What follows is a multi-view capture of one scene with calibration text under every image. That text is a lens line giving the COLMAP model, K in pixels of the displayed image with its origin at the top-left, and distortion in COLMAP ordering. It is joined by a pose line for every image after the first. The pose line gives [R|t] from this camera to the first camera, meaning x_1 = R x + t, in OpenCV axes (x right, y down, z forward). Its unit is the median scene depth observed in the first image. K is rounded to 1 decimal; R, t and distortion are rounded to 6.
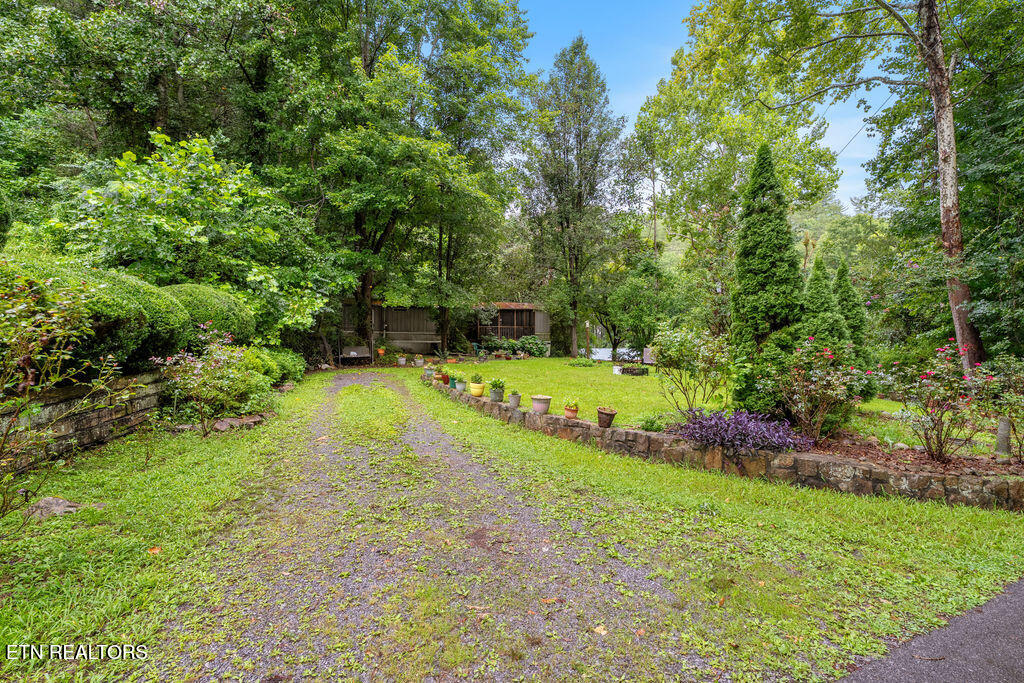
lens RADIAL K [[465.4, 0, 511.0], [0, 465.4, 340.2], [0, 0, 1]] dist [-0.003018, 0.000327]
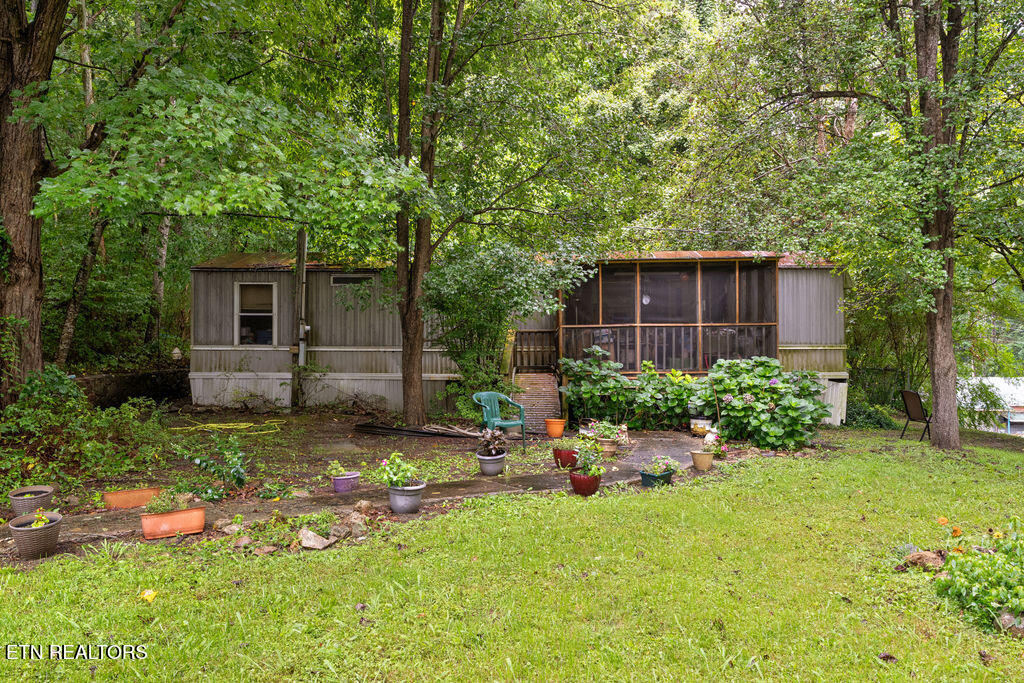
lens RADIAL K [[849.0, 0, 513.6], [0, 849.0, 340.7], [0, 0, 1]] dist [-0.013567, -0.003676]
pose [[0.952652, -0.013684, -0.303755, 0.056245], [0.007256, 0.999725, -0.022278, -0.009032], [0.303977, 0.019019, 0.952490, 0.512288]]
